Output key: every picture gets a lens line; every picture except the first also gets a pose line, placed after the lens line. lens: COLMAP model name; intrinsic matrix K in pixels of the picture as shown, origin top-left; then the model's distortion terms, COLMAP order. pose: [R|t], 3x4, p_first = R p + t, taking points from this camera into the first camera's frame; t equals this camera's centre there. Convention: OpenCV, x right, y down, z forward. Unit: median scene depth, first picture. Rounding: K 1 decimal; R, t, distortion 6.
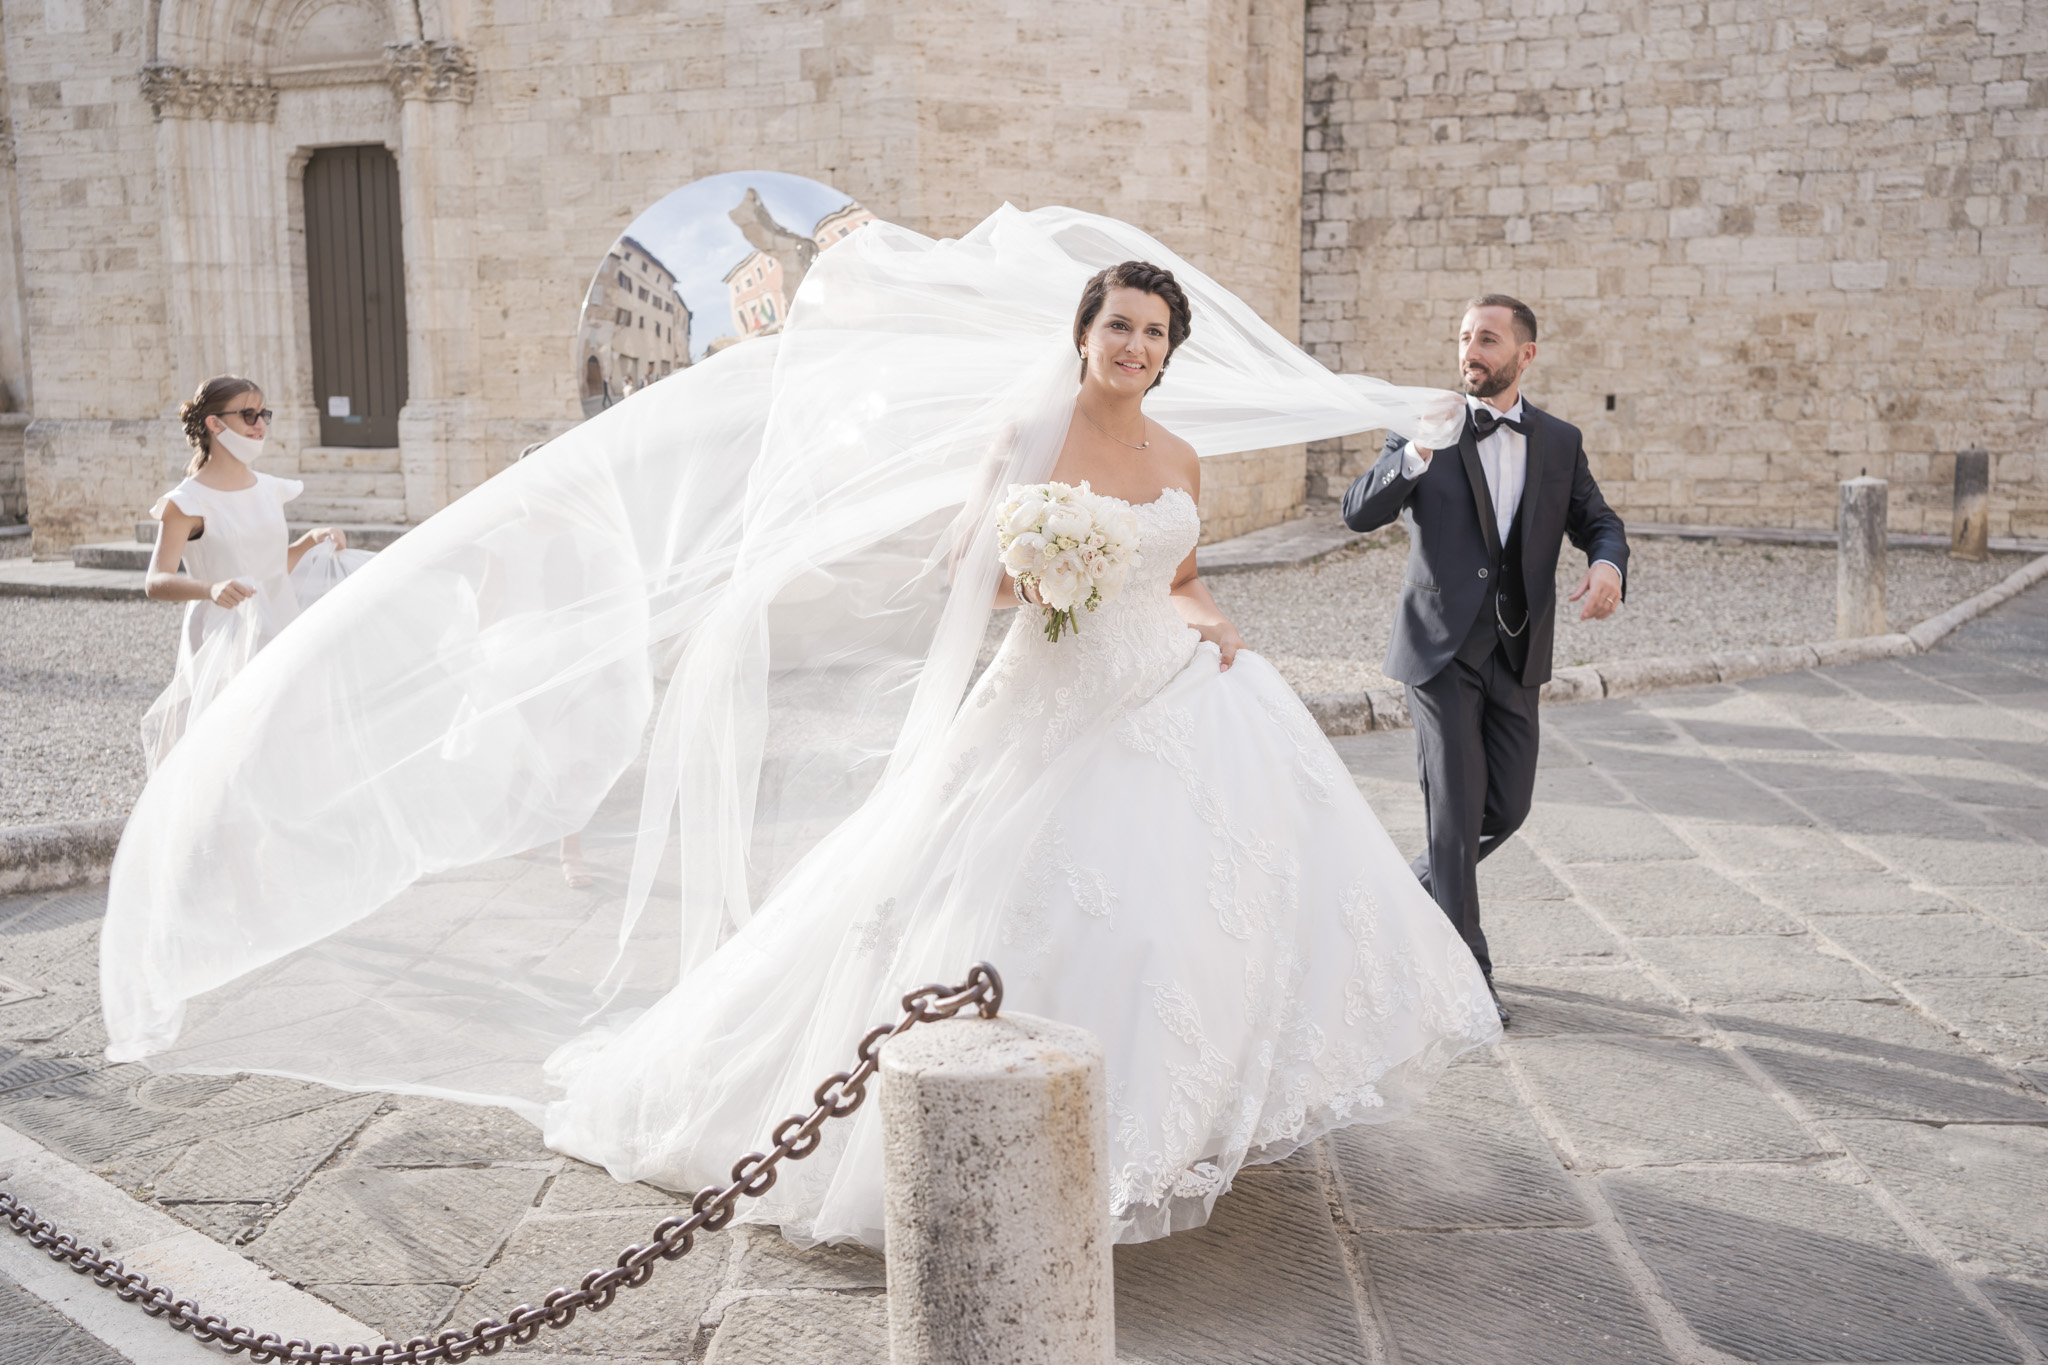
lens RADIAL K [[2047.1, 0, 1024.0], [0, 2047.1, 682.5], [0, 0, 1]] dist [-0.008899, 0.098006]
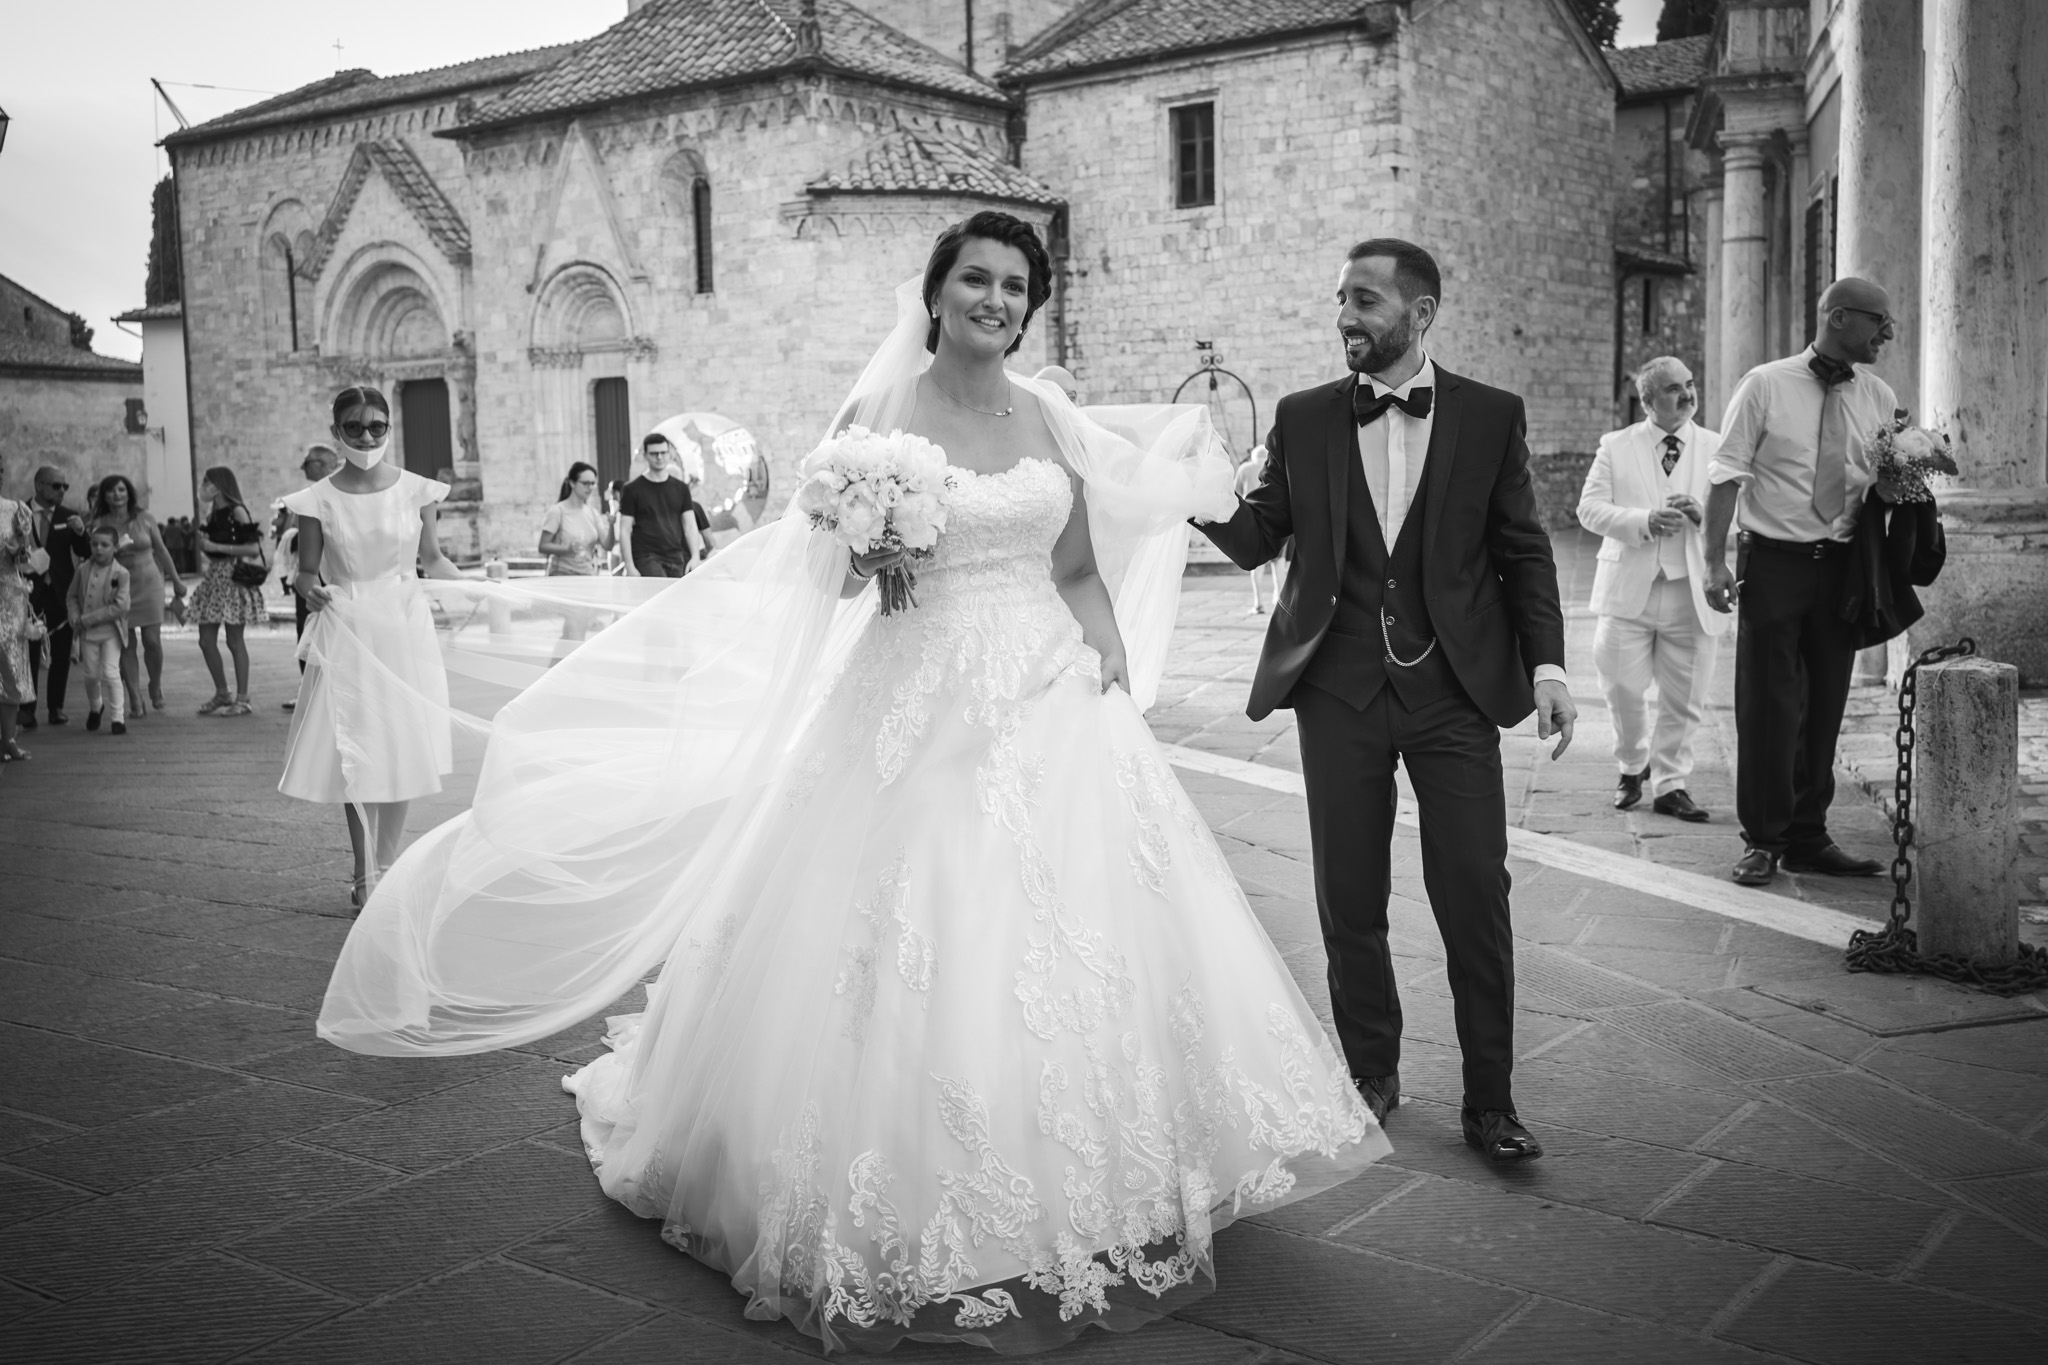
lens RADIAL K [[2047.1, 0, 1024.0], [0, 2047.1, 682.5], [0, 0, 1]] dist [-0.008899, 0.098006]
pose [[0.973769, 0.002175, -0.227527, 0.597964], [-0.009350, 0.999492, -0.030465, 0.127182], [0.227346, 0.031793, 0.973295, -1.020748]]
